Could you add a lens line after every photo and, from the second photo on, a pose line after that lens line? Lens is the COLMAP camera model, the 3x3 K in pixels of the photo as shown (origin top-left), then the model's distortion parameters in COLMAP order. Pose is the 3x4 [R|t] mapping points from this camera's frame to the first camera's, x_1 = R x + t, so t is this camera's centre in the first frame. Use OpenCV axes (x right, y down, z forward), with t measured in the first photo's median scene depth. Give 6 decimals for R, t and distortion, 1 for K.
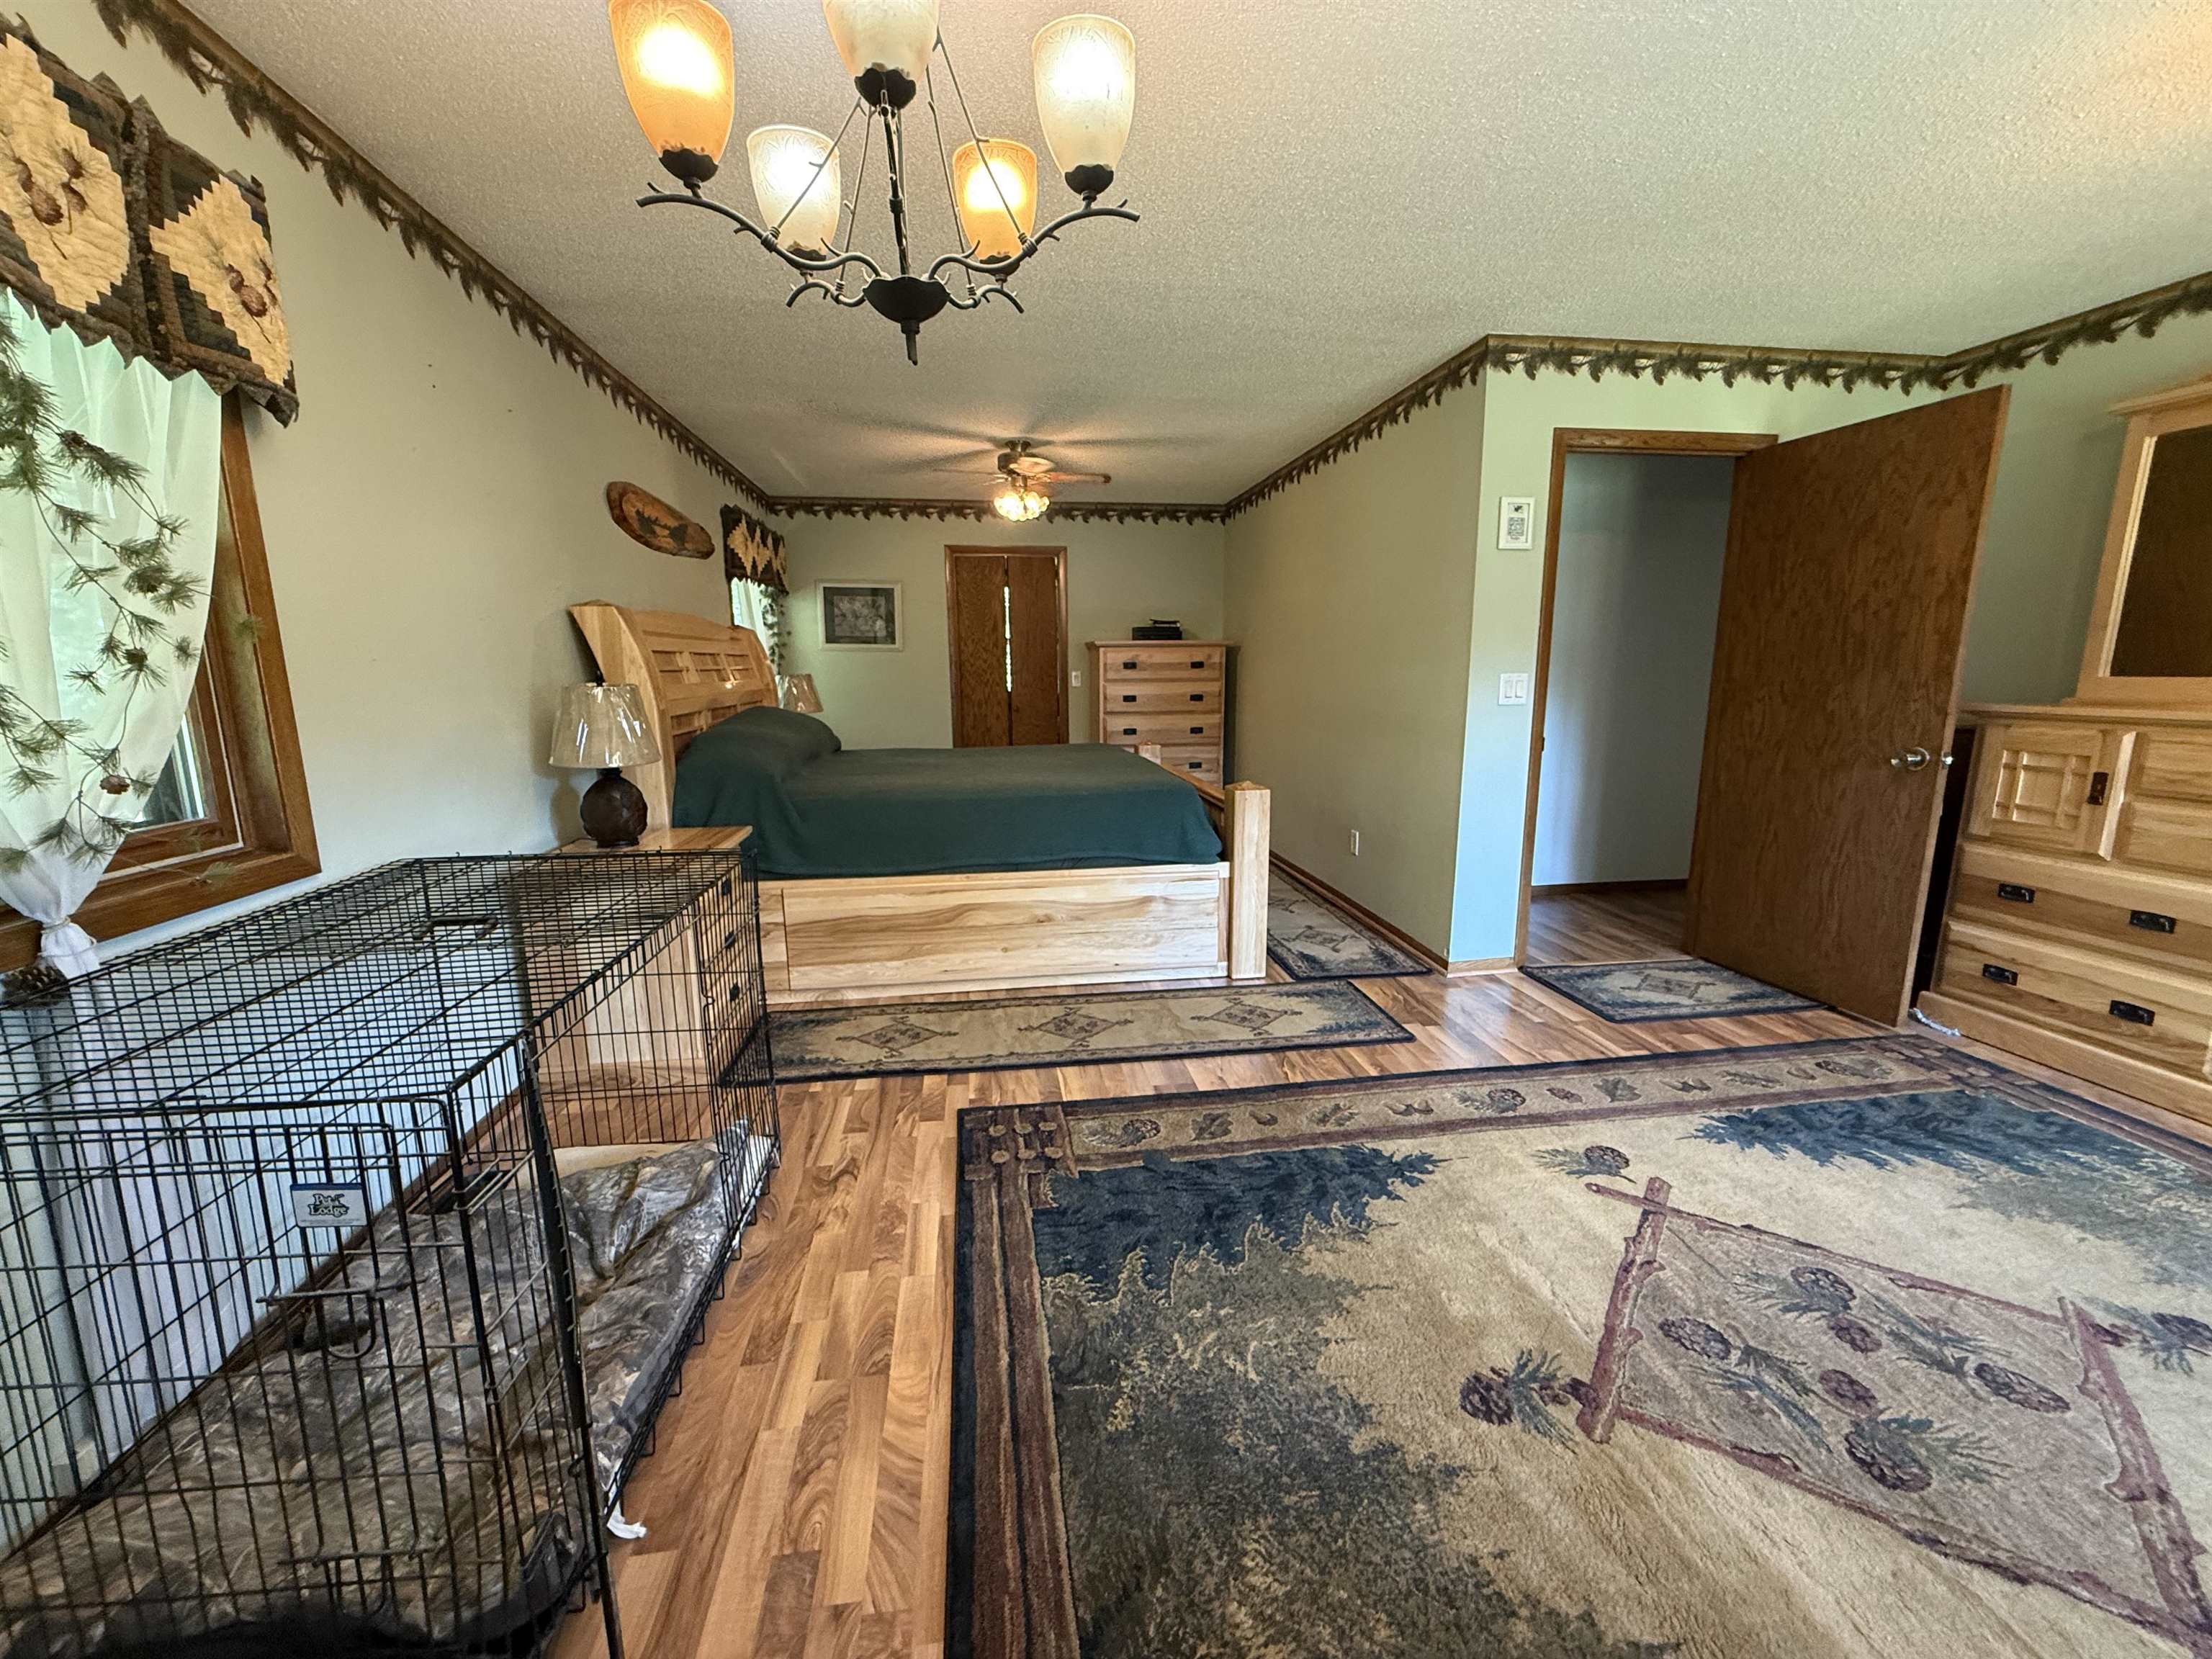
lens RADIAL K [[875.5, 0, 1097.2], [0, 875.5, 829.5], [0, 0, 1]] dist [0.000842, 0.000110]
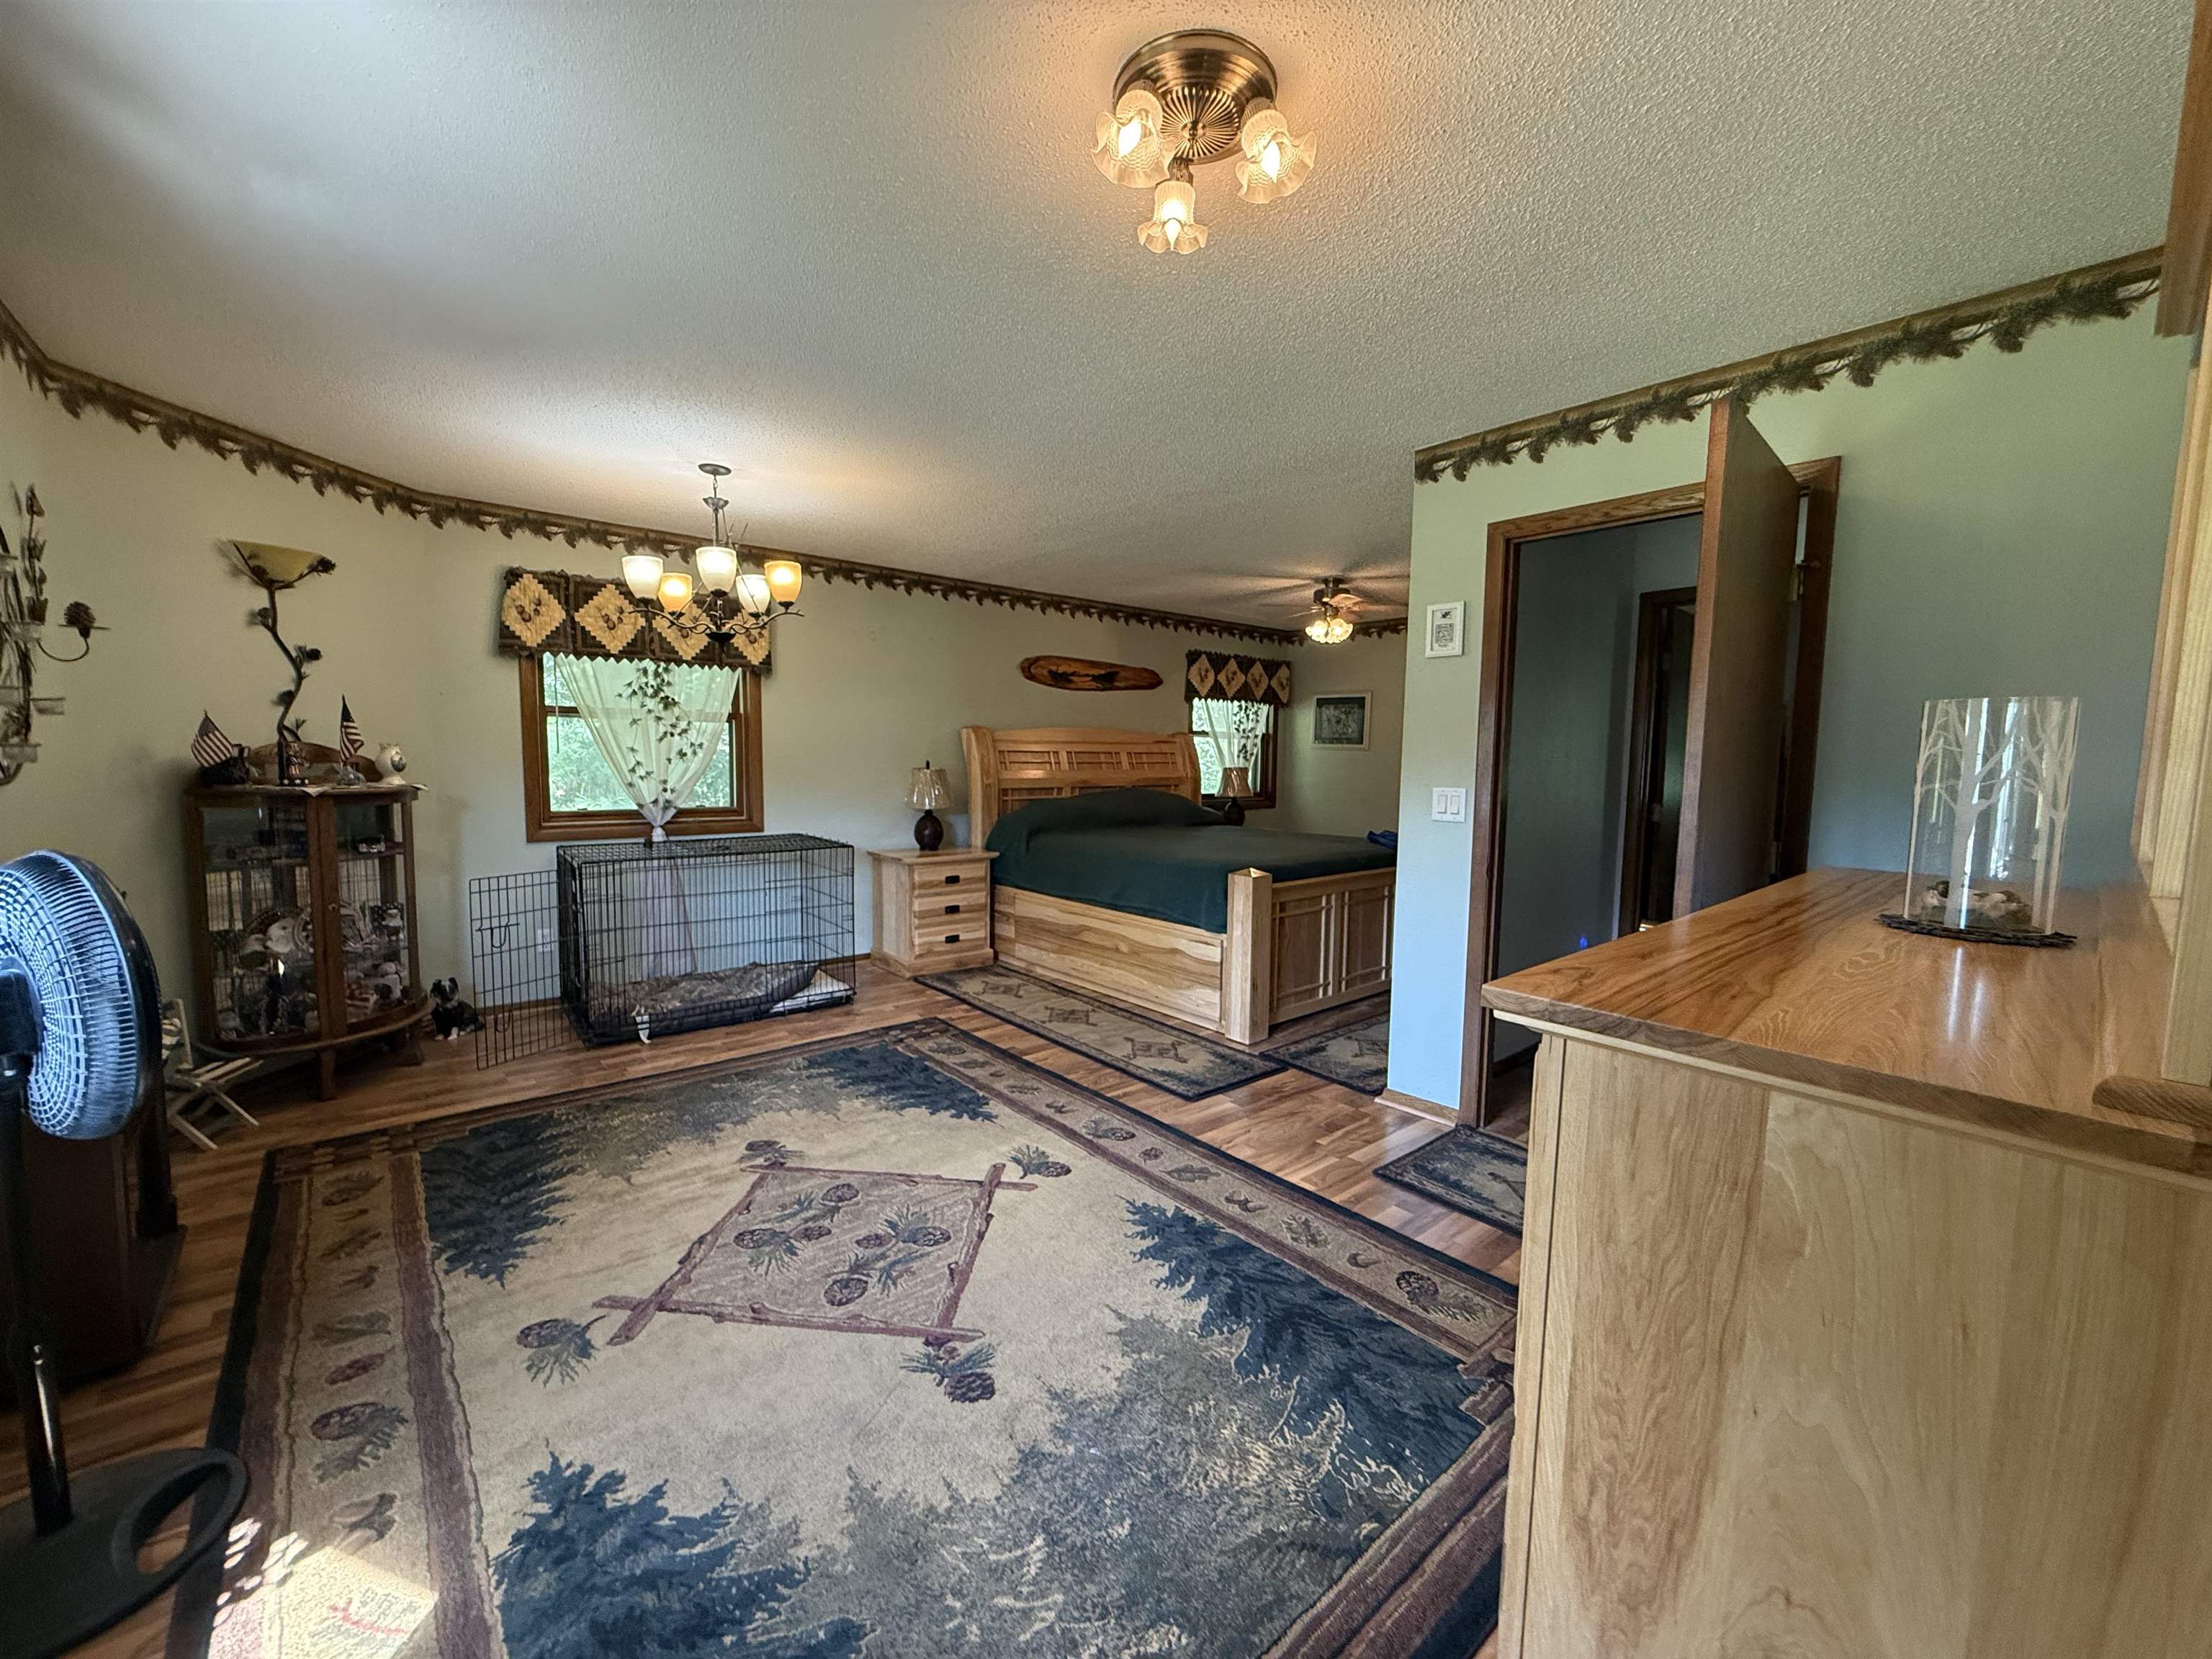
lens RADIAL K [[875.5, 0, 1097.2], [0, 875.5, 829.5], [0, 0, 1]] dist [0.000842, 0.000110]
pose [[0.529771, 0.088611, -0.843499, 1.105708], [-0.172398, 0.985016, -0.004799, -0.070353], [0.830435, 0.147960, 0.537109, 0.218235]]
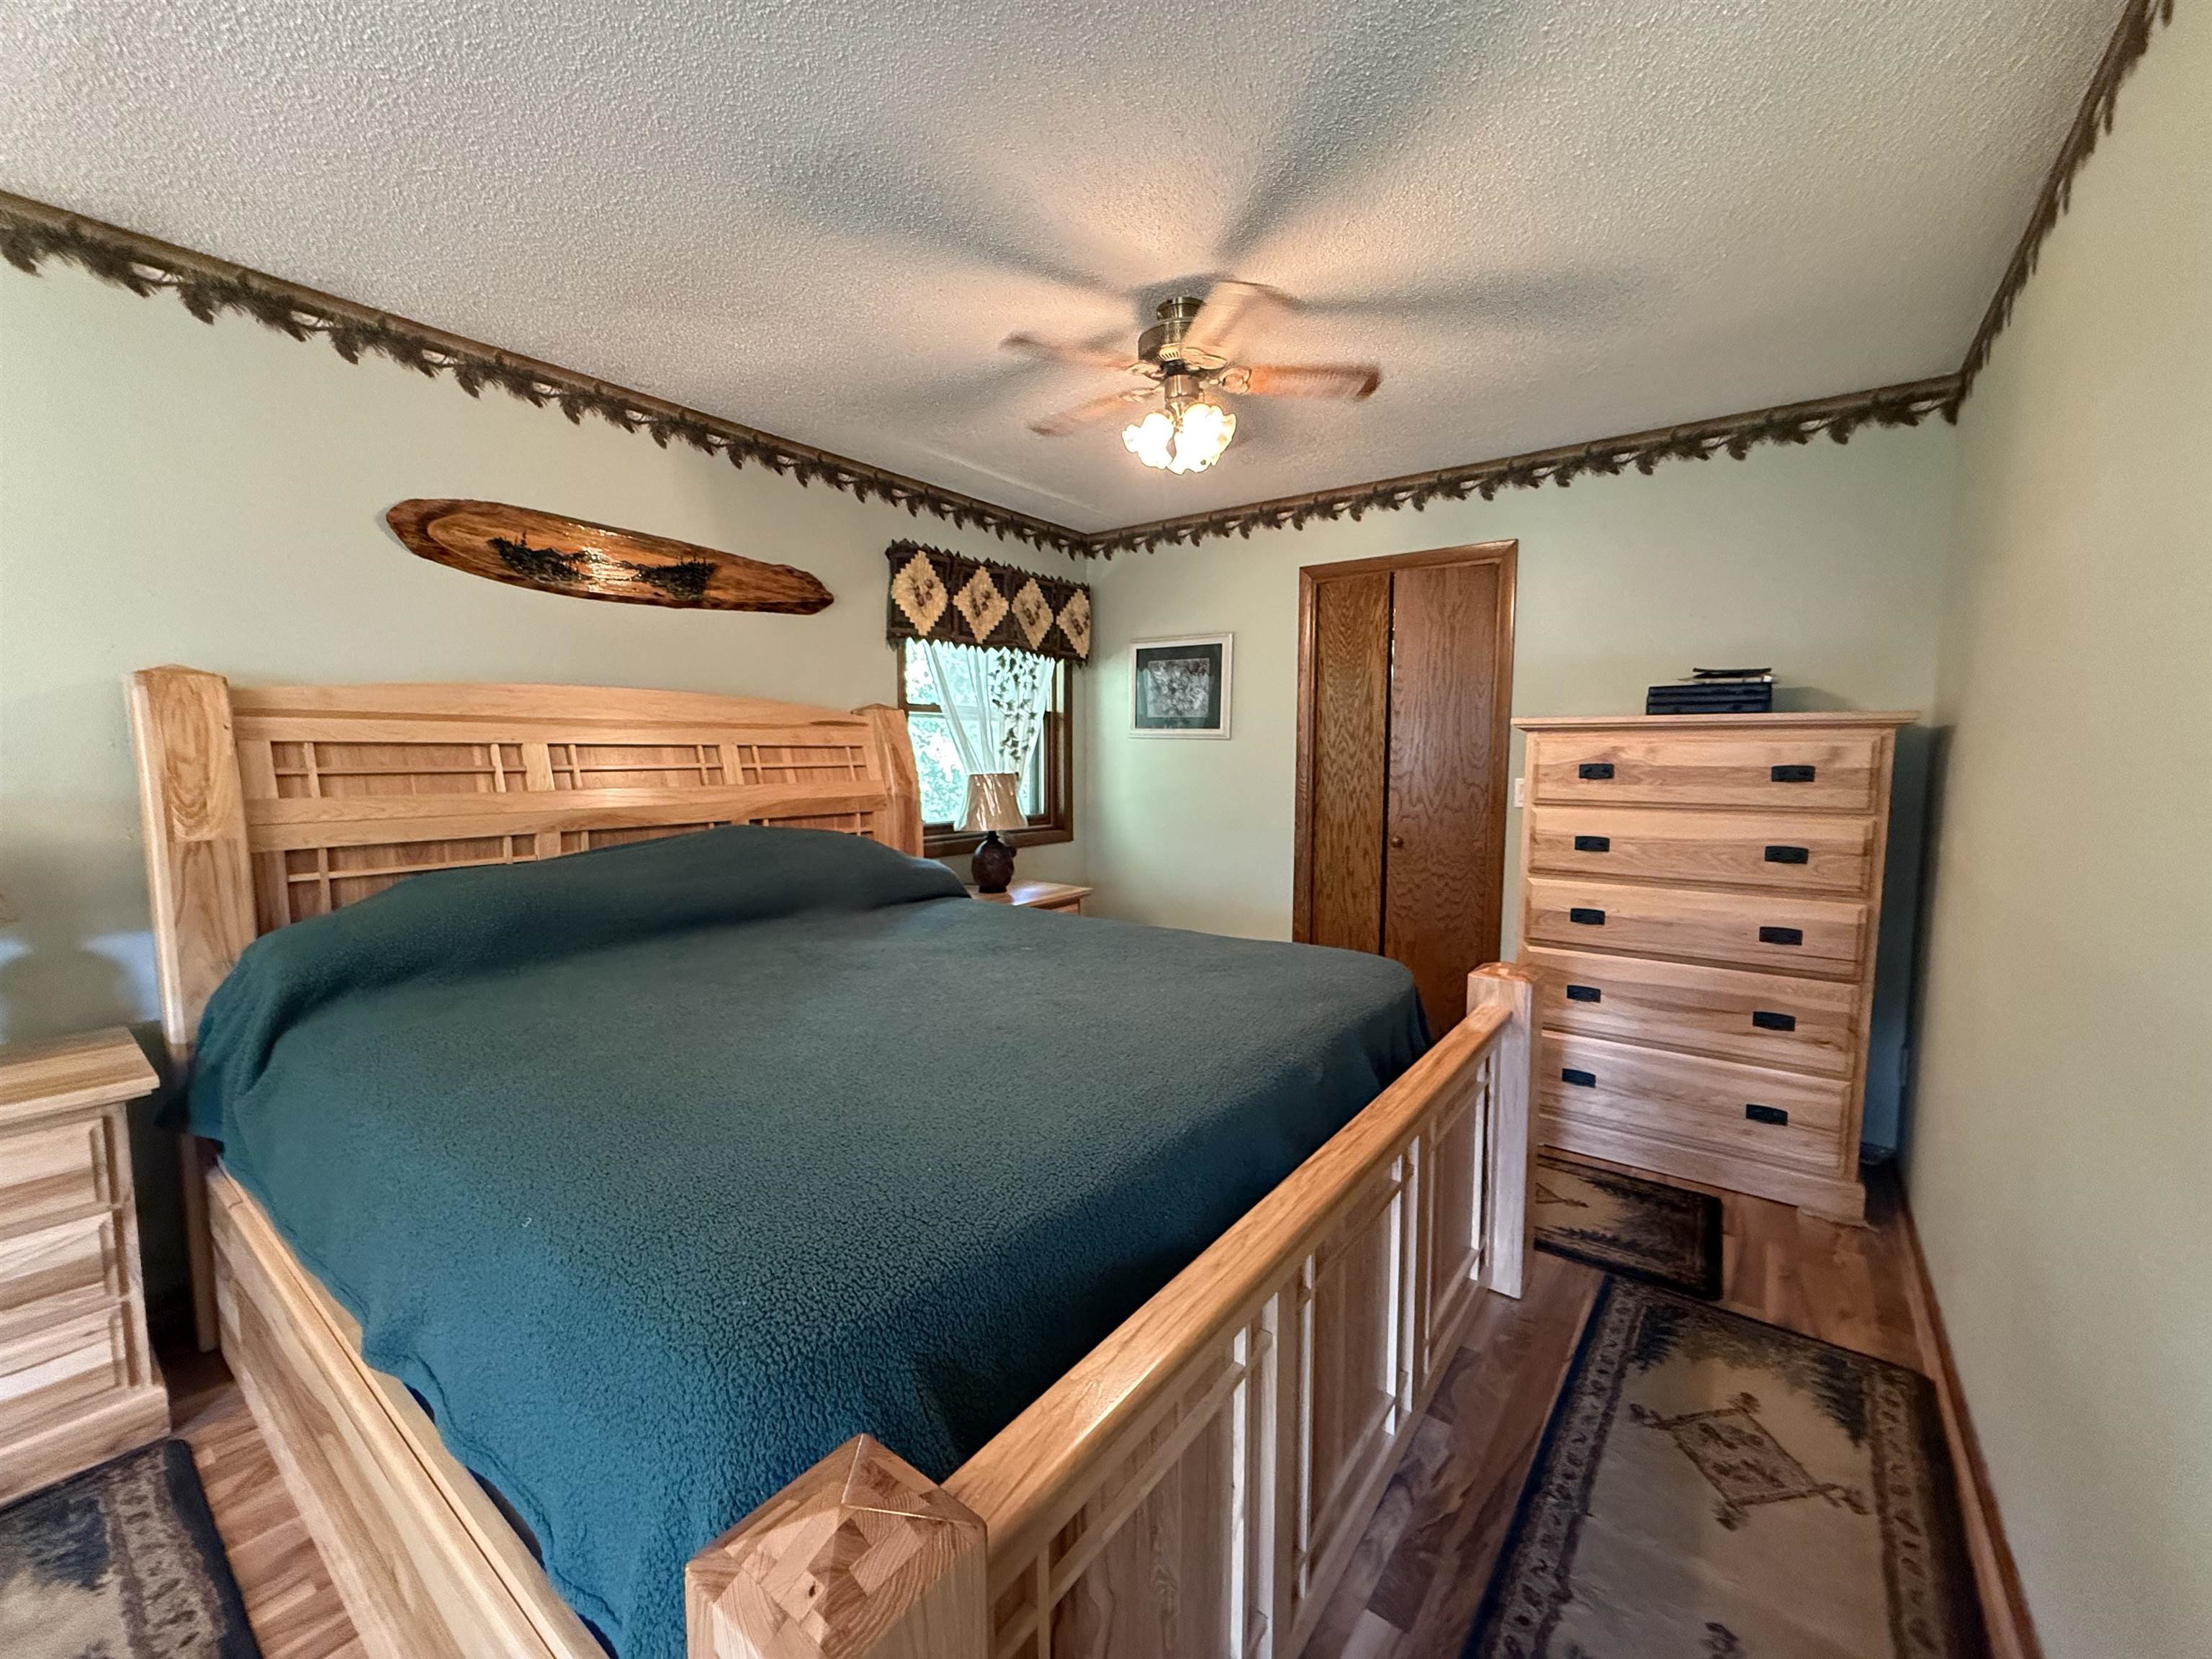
lens RADIAL K [[875.9, 0, 1106.0], [0, 875.9, 829.5], [0, 0, 1]] dist [0.000286, 0.000193]
pose [[0.706315, 0.072247, -0.704201, 0.336534], [-0.139116, 0.989546, -0.038011, -0.199473], [0.694093, 0.124813, 0.708983, 0.966236]]
